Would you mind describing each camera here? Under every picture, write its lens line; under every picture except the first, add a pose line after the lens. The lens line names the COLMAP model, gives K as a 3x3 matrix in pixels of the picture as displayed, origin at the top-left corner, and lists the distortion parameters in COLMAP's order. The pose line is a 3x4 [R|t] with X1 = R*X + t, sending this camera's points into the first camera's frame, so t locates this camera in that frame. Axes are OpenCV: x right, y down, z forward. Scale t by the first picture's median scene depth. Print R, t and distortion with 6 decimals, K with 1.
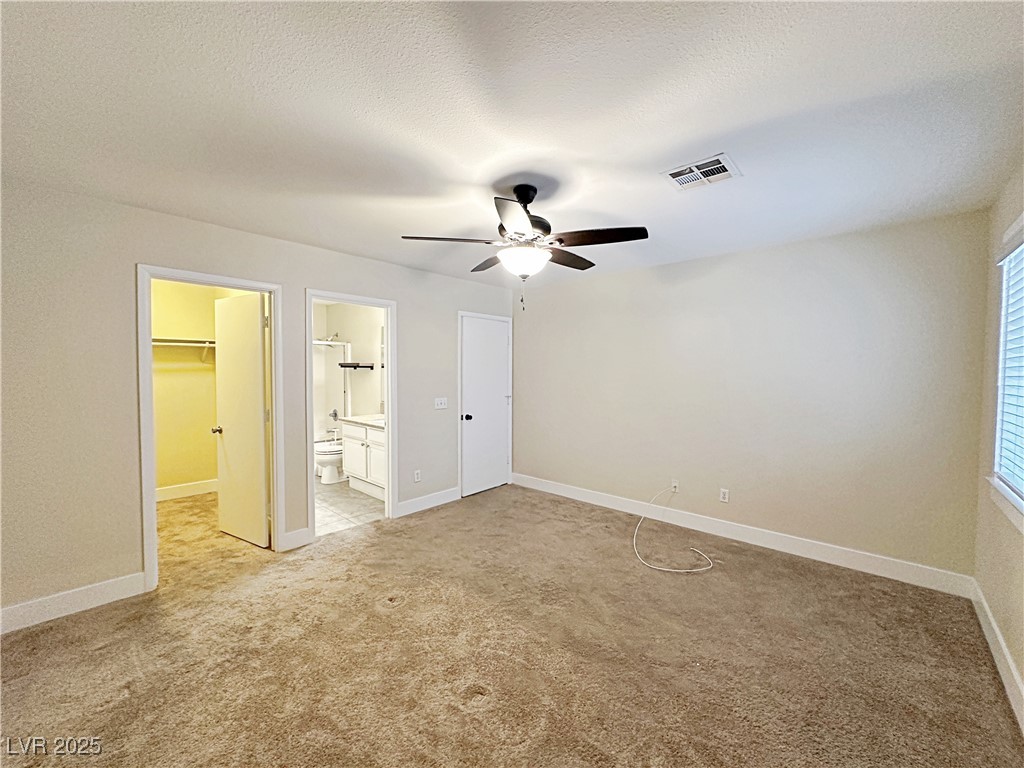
lens RADIAL K [[408.9, 0, 512.0], [0, 408.9, 384.0], [0, 0, 1]] dist [-0.001885, 0.000038]
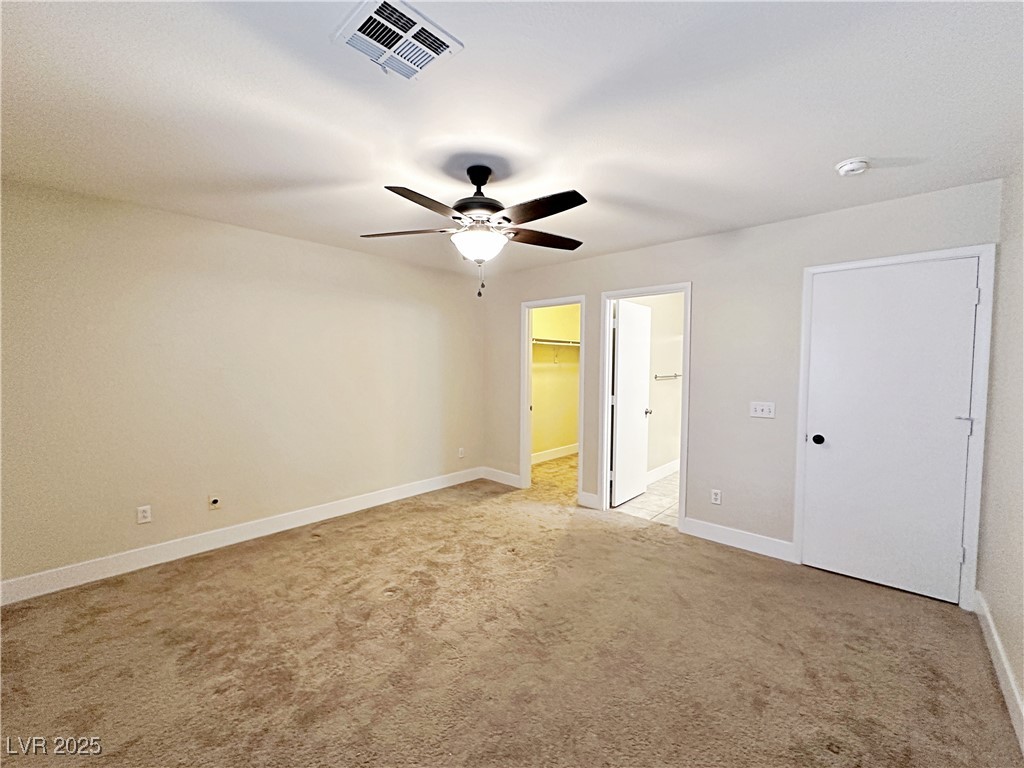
lens RADIAL K [[423.8, 0, 512.0], [0, 423.8, 384.0], [0, 0, 1]] dist [-0.000584, 0.000031]
pose [[-0.005846, 0.045046, -0.998968, 0.759988], [-0.040007, 0.998175, 0.045244, -0.016646], [0.999182, 0.040230, -0.004034, 0.797750]]
